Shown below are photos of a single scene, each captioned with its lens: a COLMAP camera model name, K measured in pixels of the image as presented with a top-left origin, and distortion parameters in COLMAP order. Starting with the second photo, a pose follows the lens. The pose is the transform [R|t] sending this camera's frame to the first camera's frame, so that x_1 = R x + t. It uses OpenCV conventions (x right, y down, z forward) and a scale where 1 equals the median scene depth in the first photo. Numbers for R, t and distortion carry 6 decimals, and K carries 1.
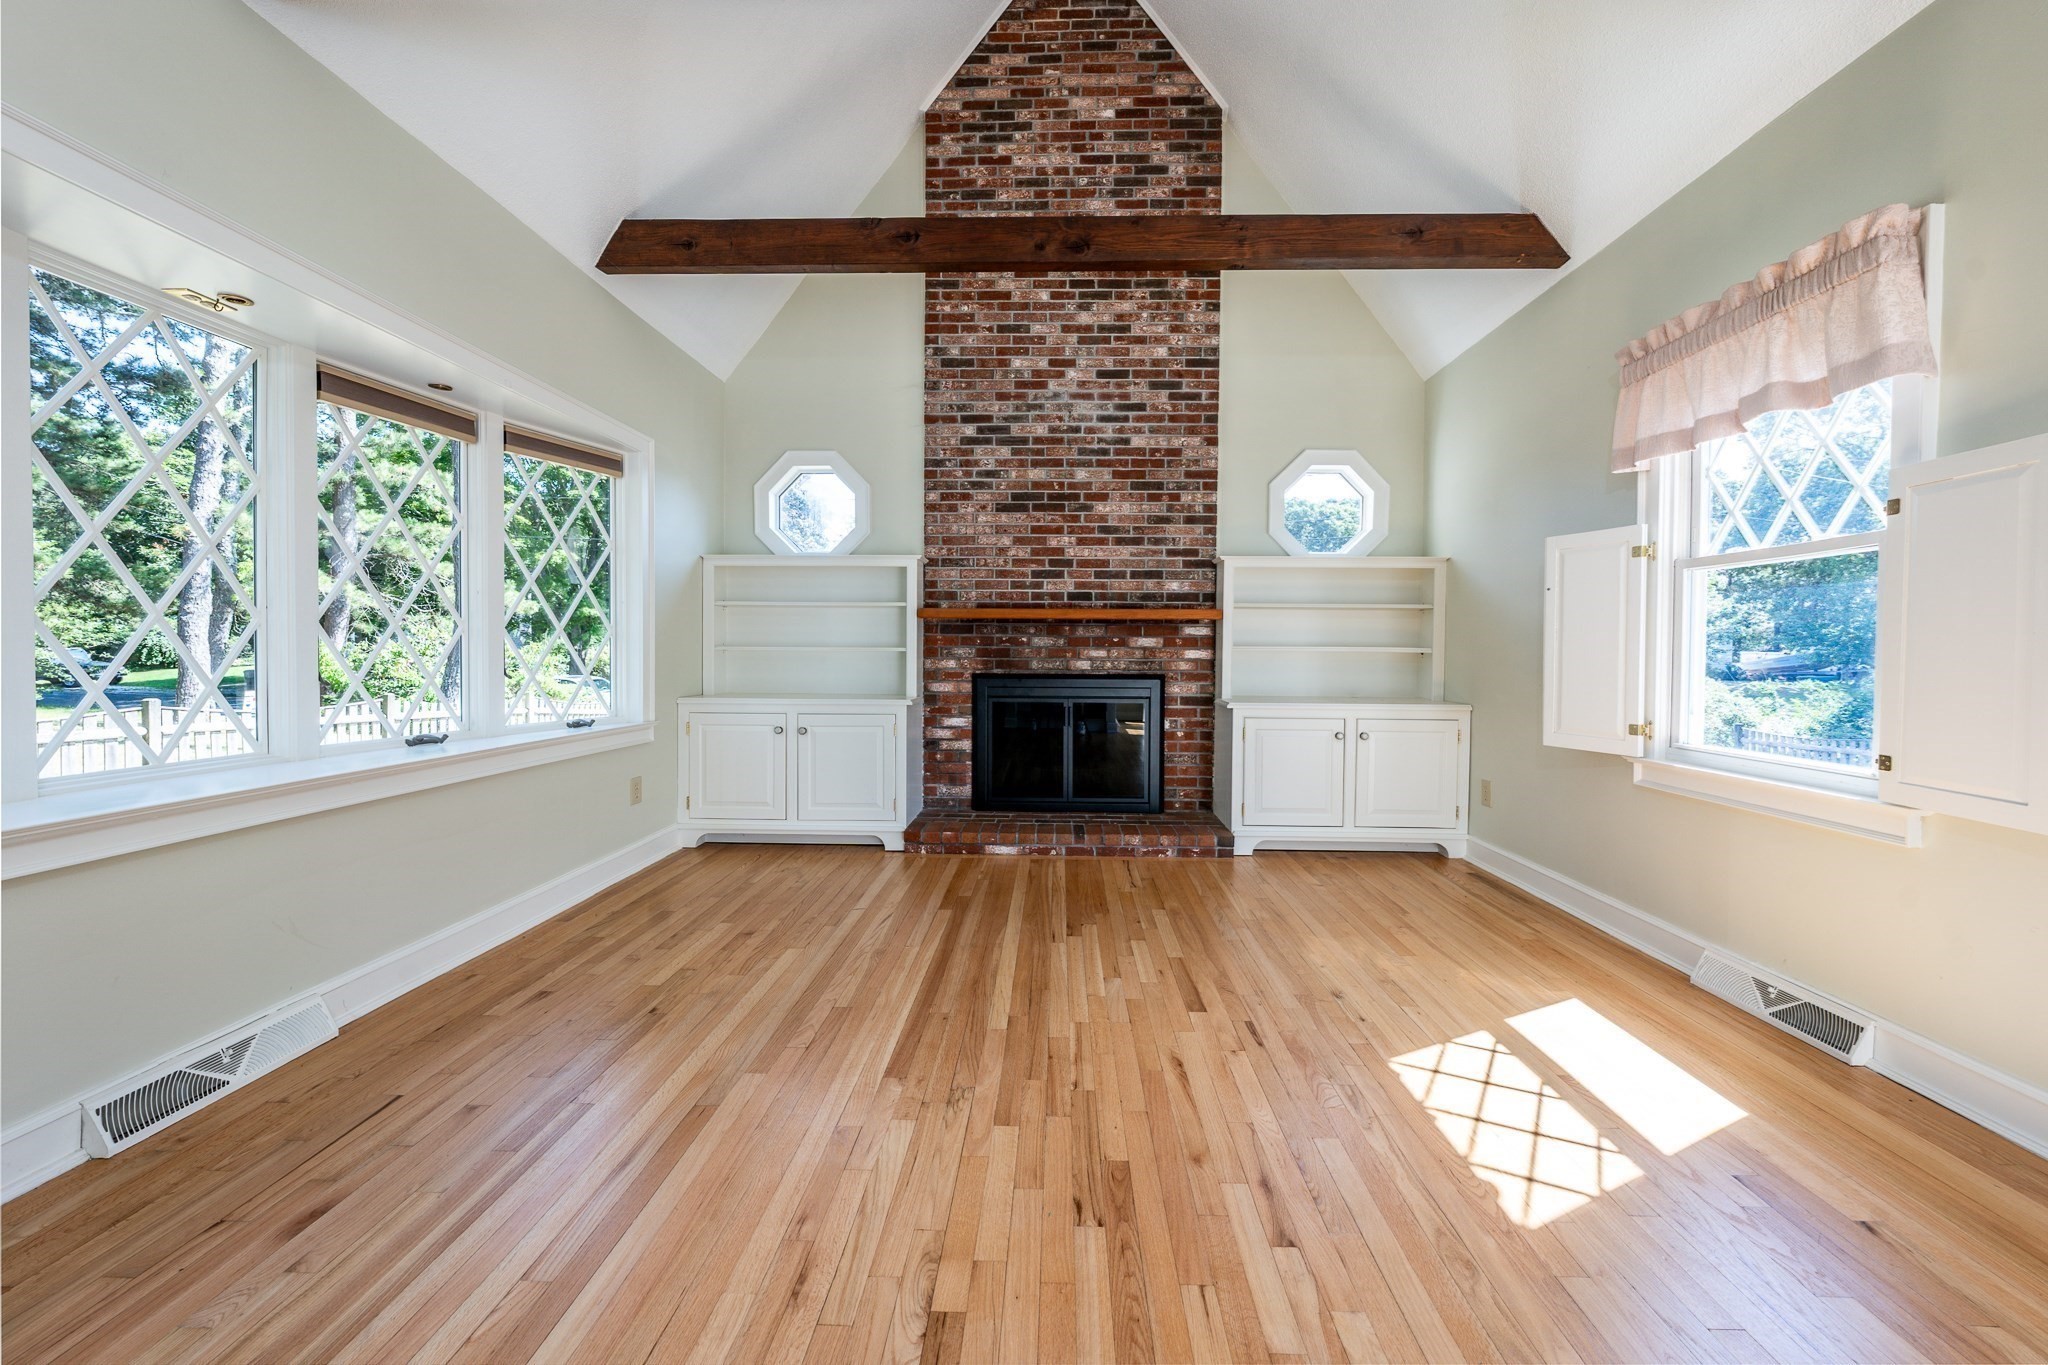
lens RADIAL K [[711.5, 0, 1030.4], [0, 711.5, 666.2], [0, 0, 1]] dist [-0.005700, 0.000324]
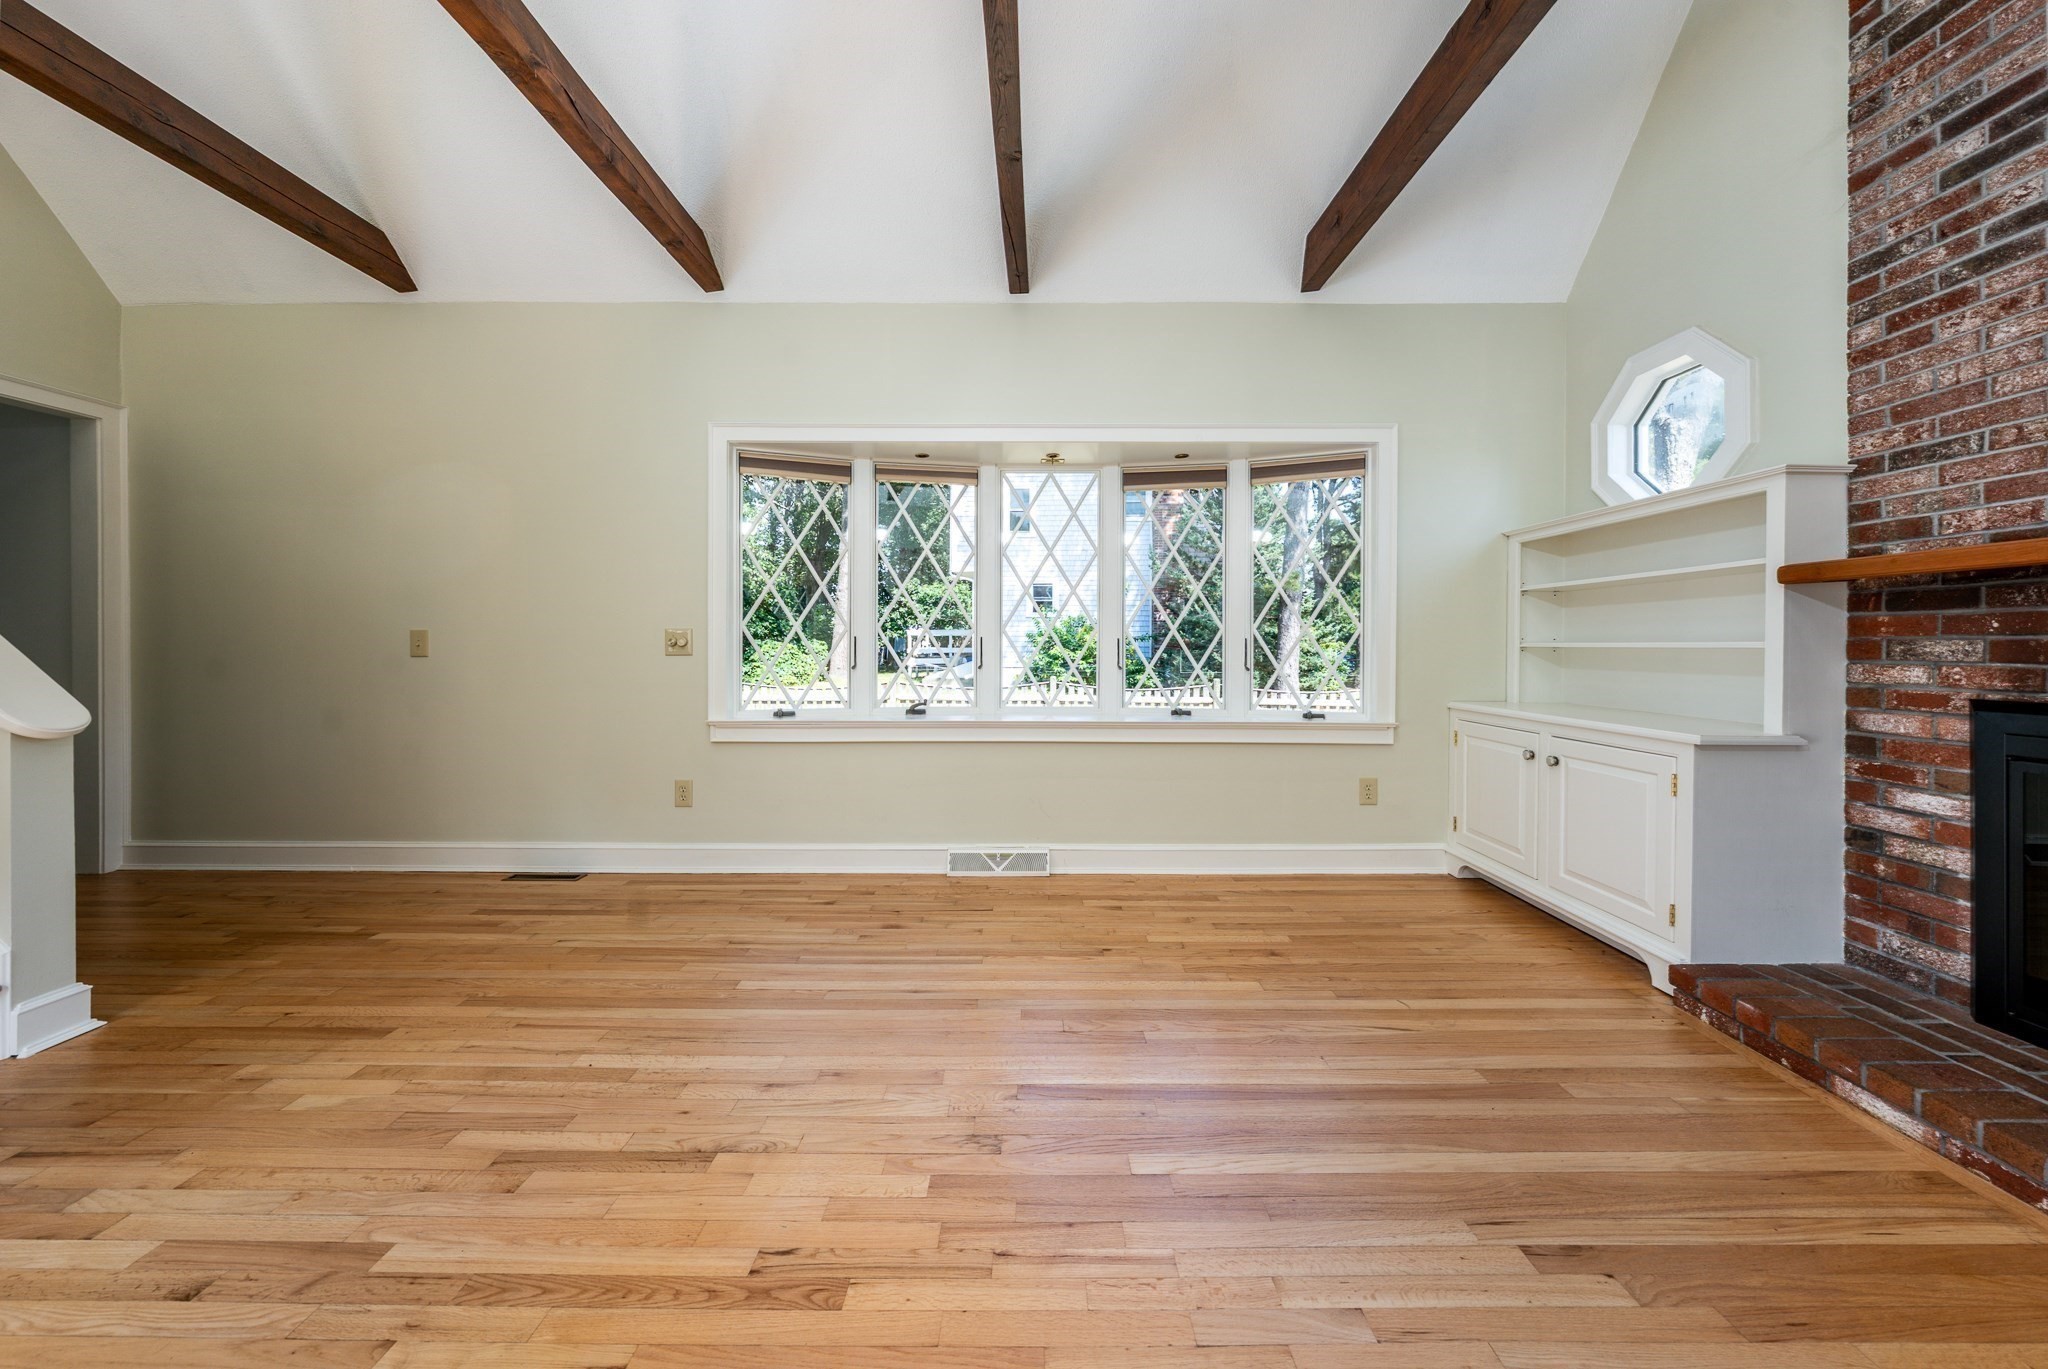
lens RADIAL K [[711.5, 0, 1048.3], [0, 711.5, 652.0], [0, 0, 1]] dist [-0.005700, 0.000324]
pose [[0.041703, 0.003007, -0.999126, 0.362223], [-0.023093, 0.999731, 0.002045, -0.007036], [0.998863, 0.022987, 0.041762, 0.470011]]
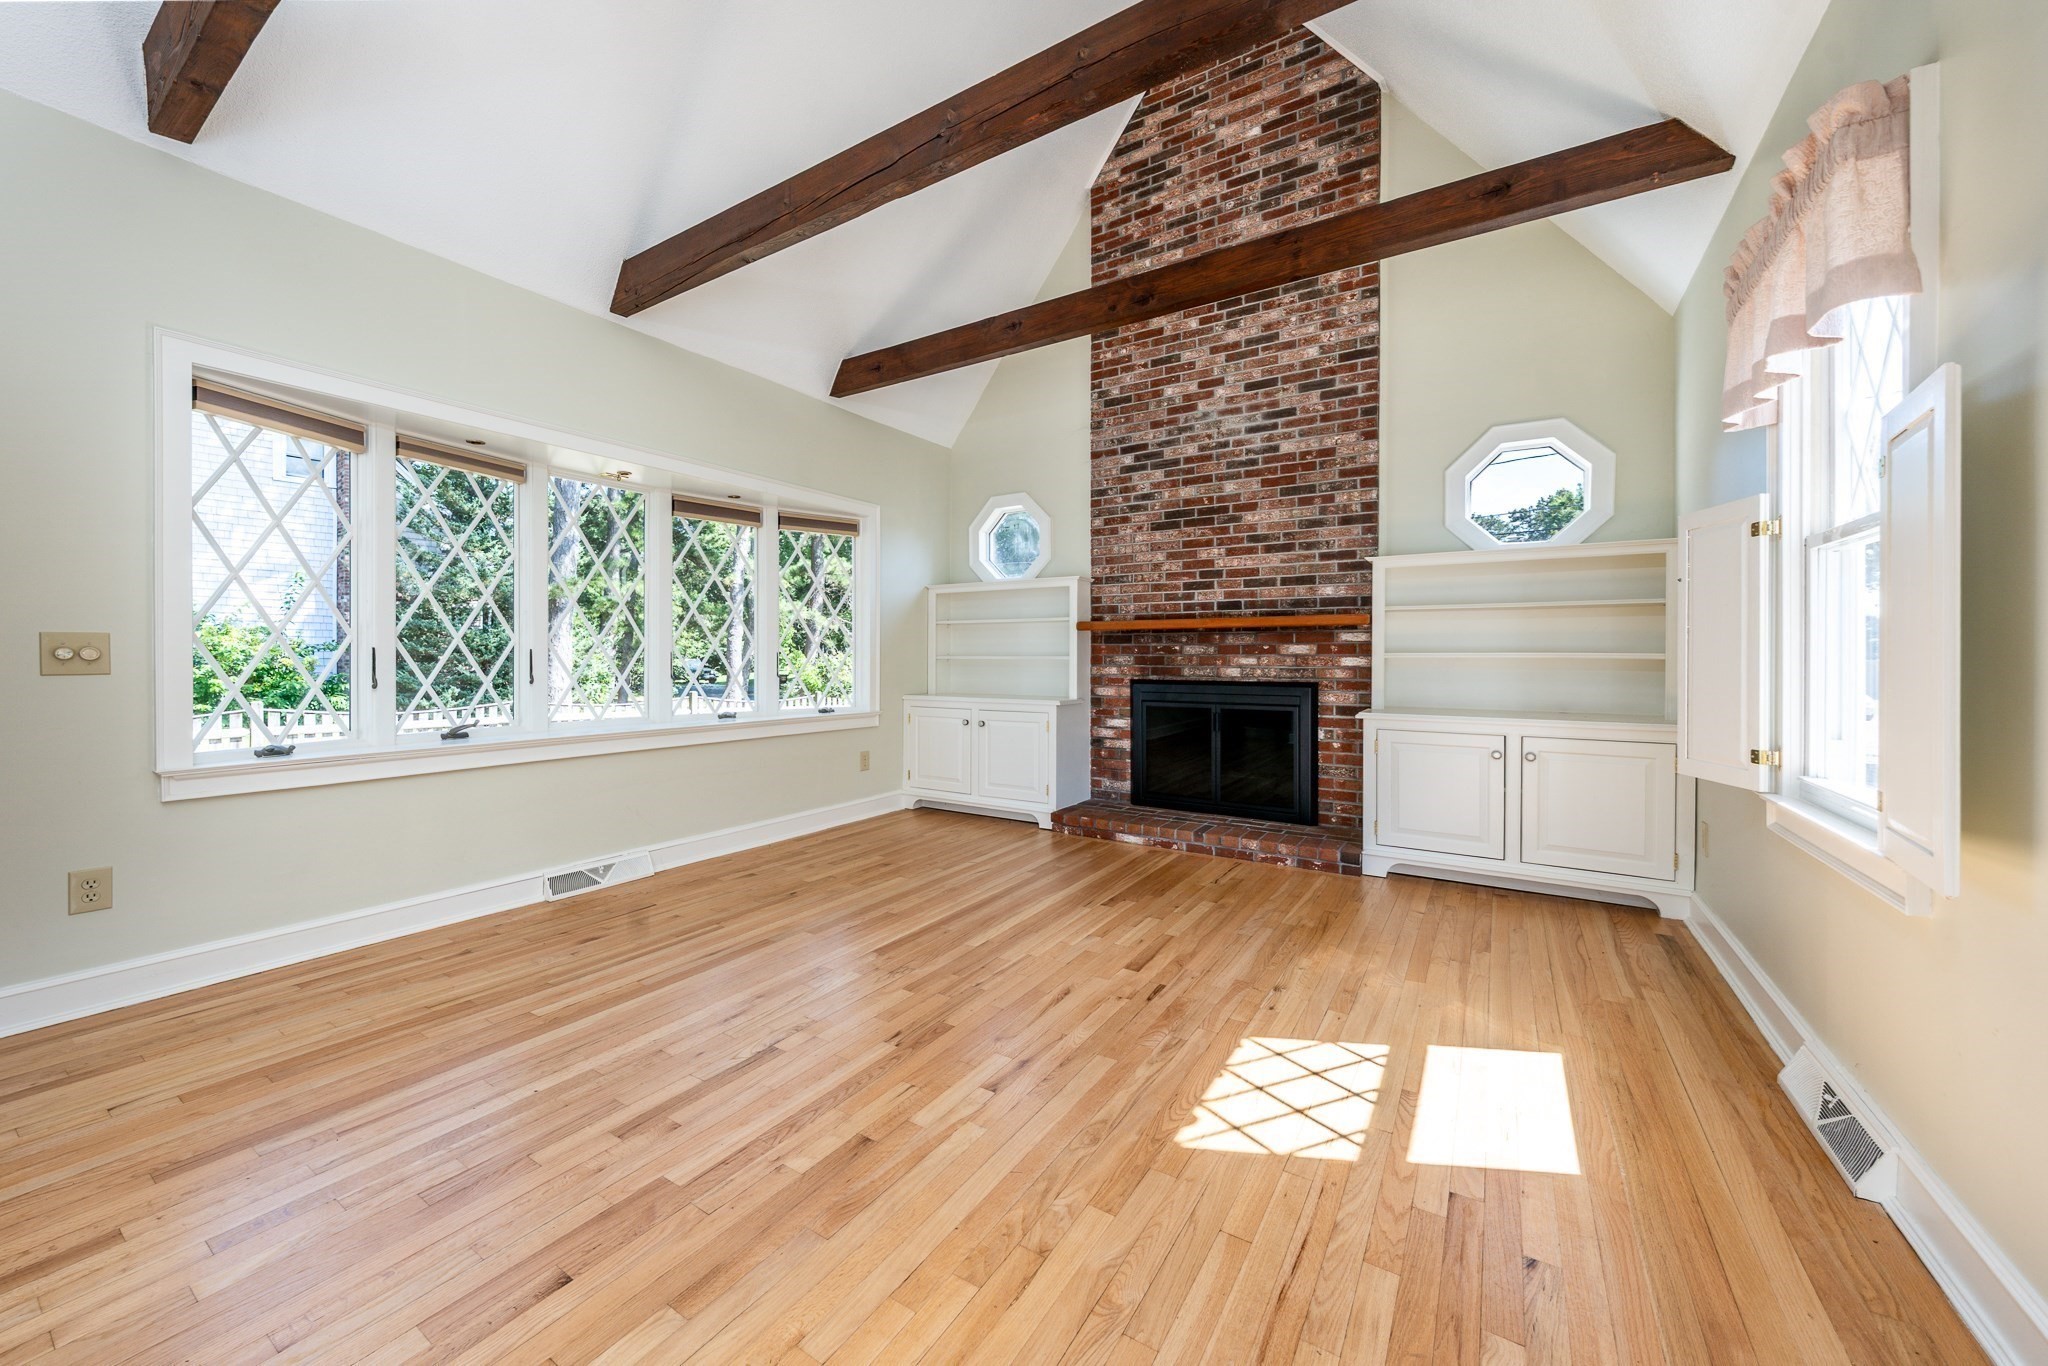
lens RADIAL K [[735.0, 0, 1021.8], [0, 735.0, 663.5], [0, 0, 1]] dist [-0.003462, -0.000943]
pose [[0.862645, -0.000266, -0.505810, 0.389114], [-0.008439, 0.999853, -0.014917, 0.004535], [0.505740, 0.017137, 0.862516, -0.071903]]
